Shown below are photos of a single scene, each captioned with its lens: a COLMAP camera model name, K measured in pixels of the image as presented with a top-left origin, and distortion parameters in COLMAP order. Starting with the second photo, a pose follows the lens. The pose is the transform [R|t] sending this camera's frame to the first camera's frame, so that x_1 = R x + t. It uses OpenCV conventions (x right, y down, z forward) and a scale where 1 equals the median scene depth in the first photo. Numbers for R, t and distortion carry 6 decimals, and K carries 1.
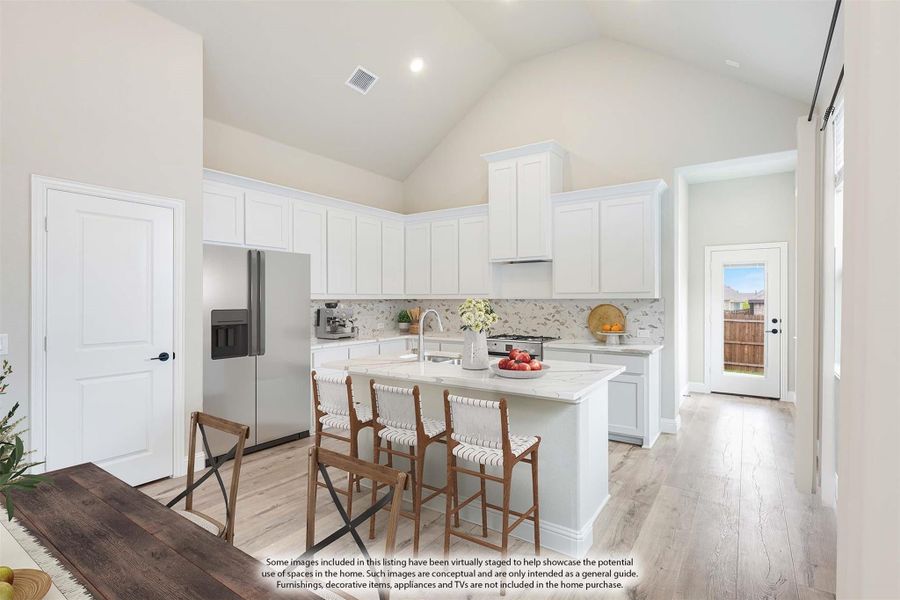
lens RADIAL K [[432.7, 0, 464.9], [0, 432.7, 299.9], [0, 0, 1]] dist [-0.001366, -0.000206]
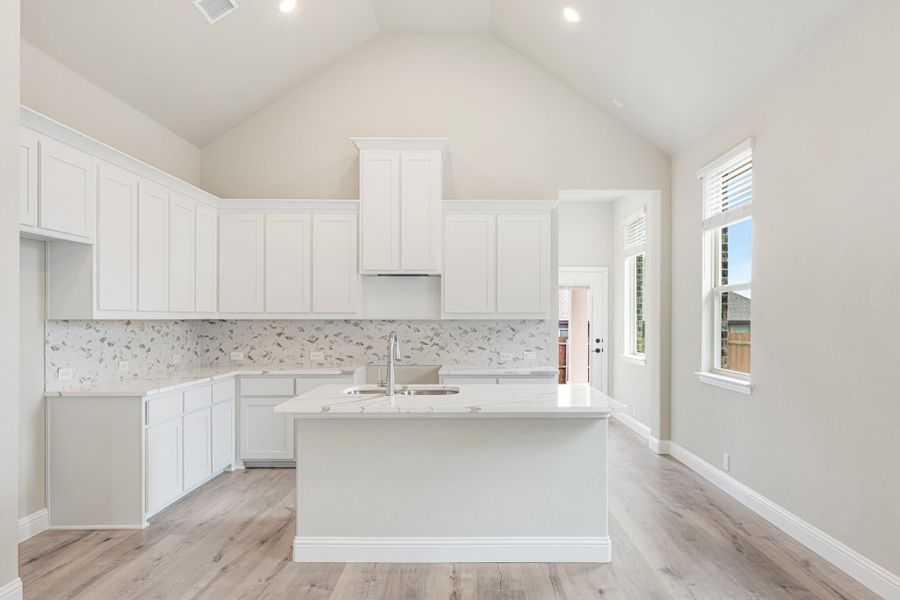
lens RADIAL K [[573.4, 0, 478.0], [0, 573.4, 320.6], [0, 0, 1]] dist [-0.000570, -0.000535]
pose [[0.828799, 0.001430, 0.559545, -0.358941], [-0.001620, 0.999999, -0.000156, -0.000191], [-0.559544, -0.000777, 0.828800, 0.001304]]
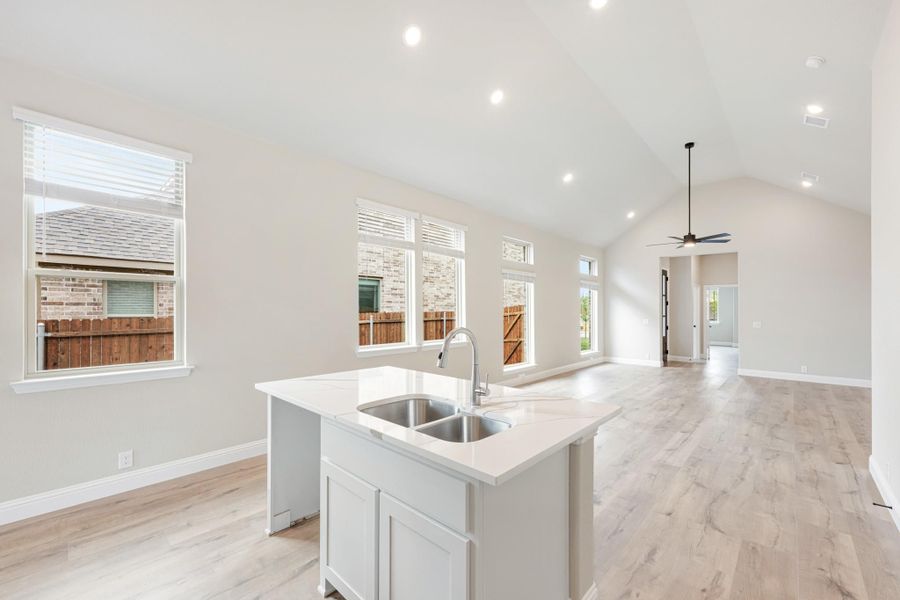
lens RADIAL K [[363.6, 0, 446.0], [0, 363.6, 308.2], [0, 0, 1]] dist [0.000430, 0.000012]
pose [[-0.983772, -0.000677, 0.179423, -0.098080], [-0.001520, 0.999988, -0.004566, -0.003684], [-0.179418, -0.004764, -0.983761, 0.984547]]
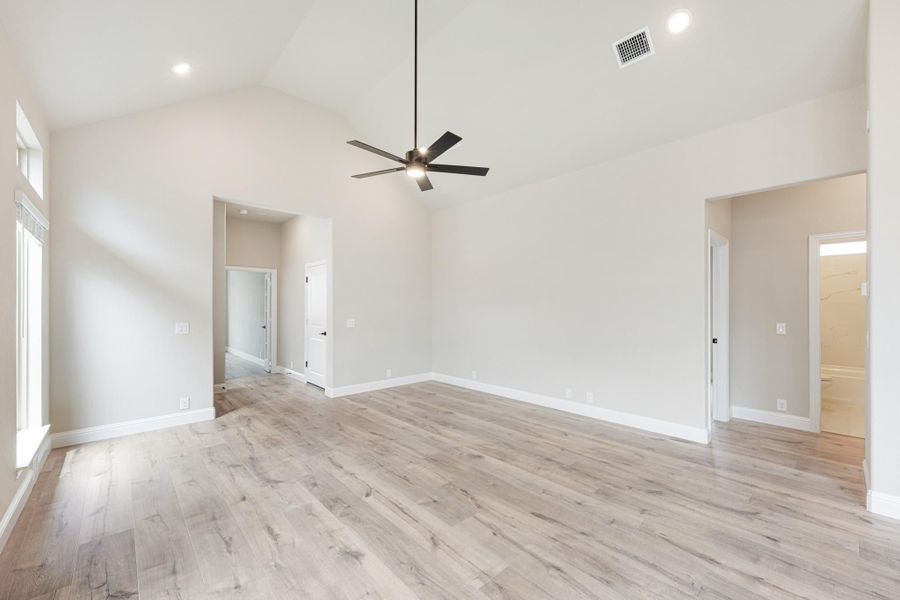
lens RADIAL K [[362.7, 0, 443.3], [0, 362.7, 303.8], [0, 0, 1]] dist [0.000865, 0.000050]
pose [[-0.256115, -0.003658, -0.966639, -0.102856], [0.000743, 0.999992, -0.003981, 0.000753], [0.966646, -0.001738, -0.256110, -0.168716]]
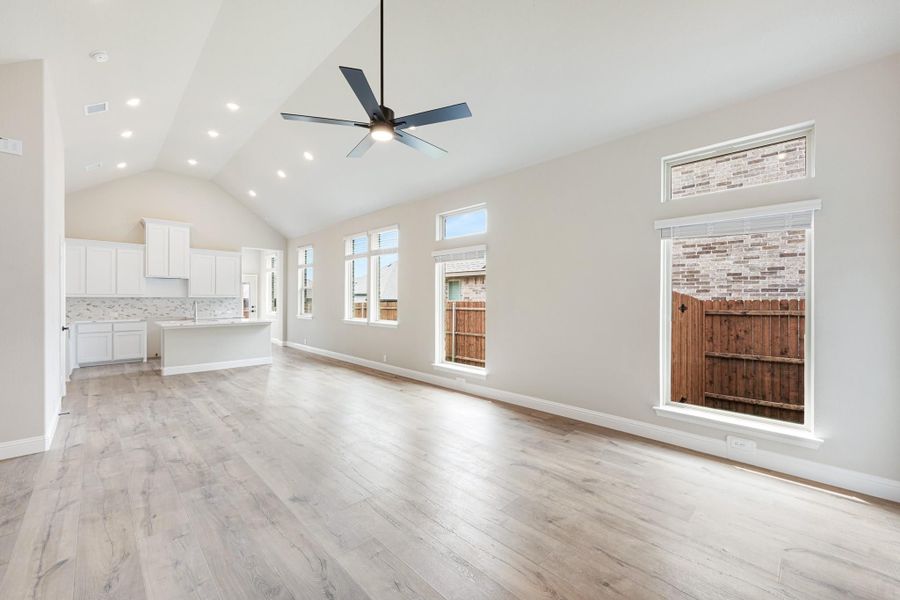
lens RADIAL K [[357.6, 0, 450.0], [0, 357.6, 300.0], [0, 0, 1]] dist [-0.002352, -0.000406]
pose [[0.208918, -0.002570, 0.977930, -1.157095], [-0.002096, 0.999993, 0.003076, 0.002101], [-0.977931, -0.002692, 0.208911, -0.569977]]
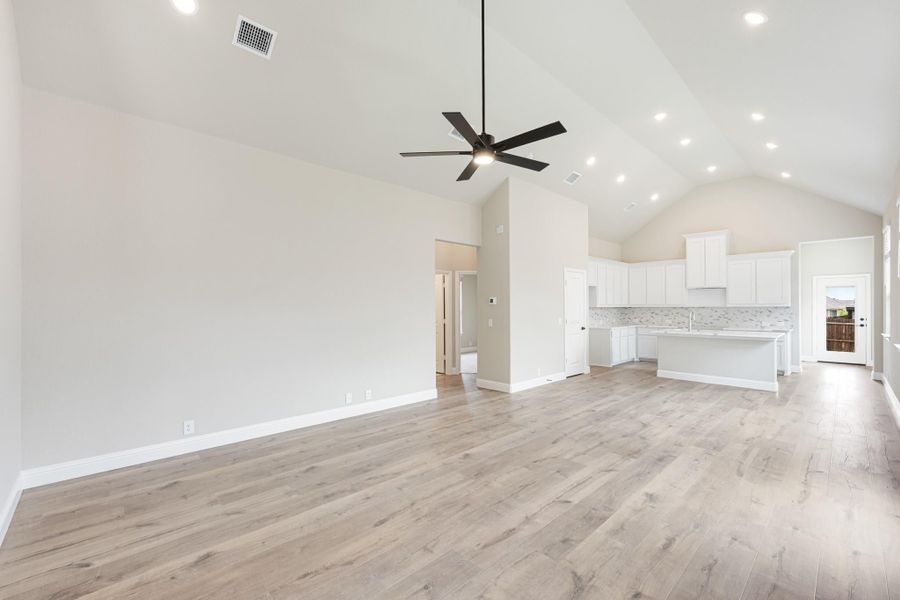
lens RADIAL K [[377.9, 0, 453.0], [0, 377.9, 305.6], [0, 0, 1]] dist [-0.002466, -0.000153]
pose [[0.974113, -0.002776, -0.226045, -0.606107], [0.001632, 0.999985, -0.005246, -0.000824], [0.226056, 0.004741, 0.974103, -0.948796]]
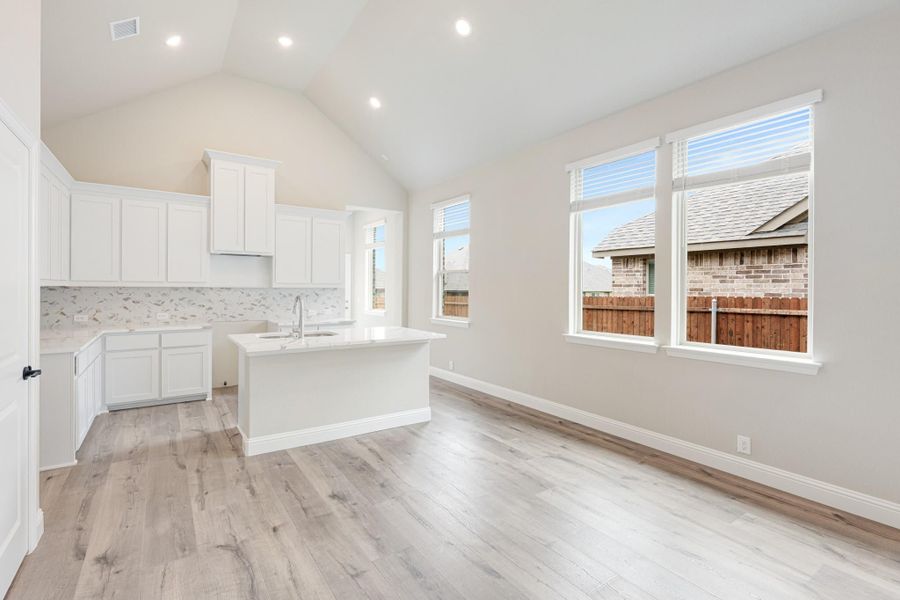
lens RADIAL K [[406.8, 0, 421.2], [0, 406.8, 290.6], [0, 0, 1]] dist [0.000948, 0.000048]
pose [[0.409235, -0.000532, 0.912429, -0.647528], [-0.006195, 0.999975, 0.003362, -0.000280], [-0.912408, -0.007029, 0.409222, 0.125625]]
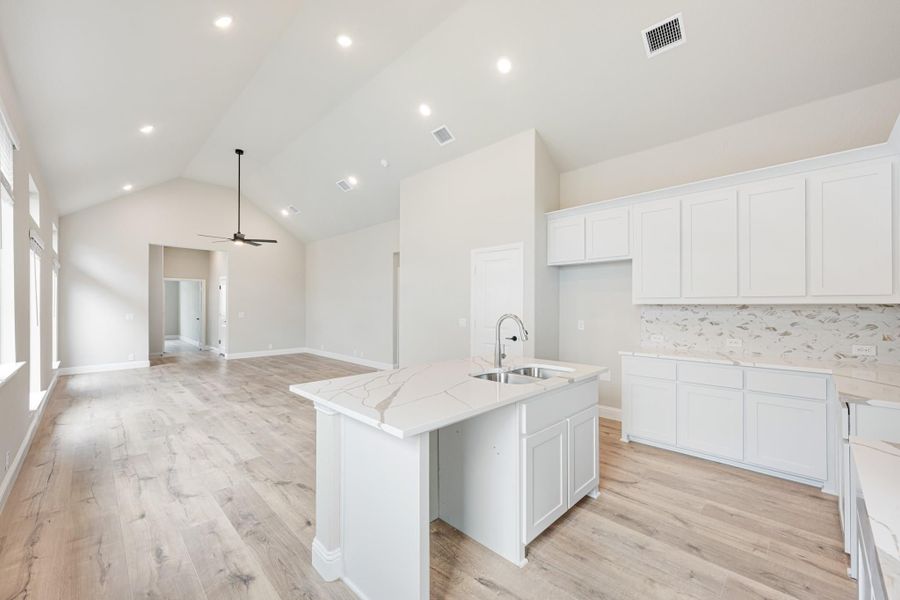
lens RADIAL K [[361.5, 0, 449.0], [0, 361.5, 303.2], [0, 0, 1]] dist [-0.000176, 0.000019]
pose [[-0.205454, -0.001674, -0.978665, 0.456878], [-0.000520, 0.999999, -0.001601, -0.001709], [0.978667, 0.000180, -0.205454, 0.661188]]
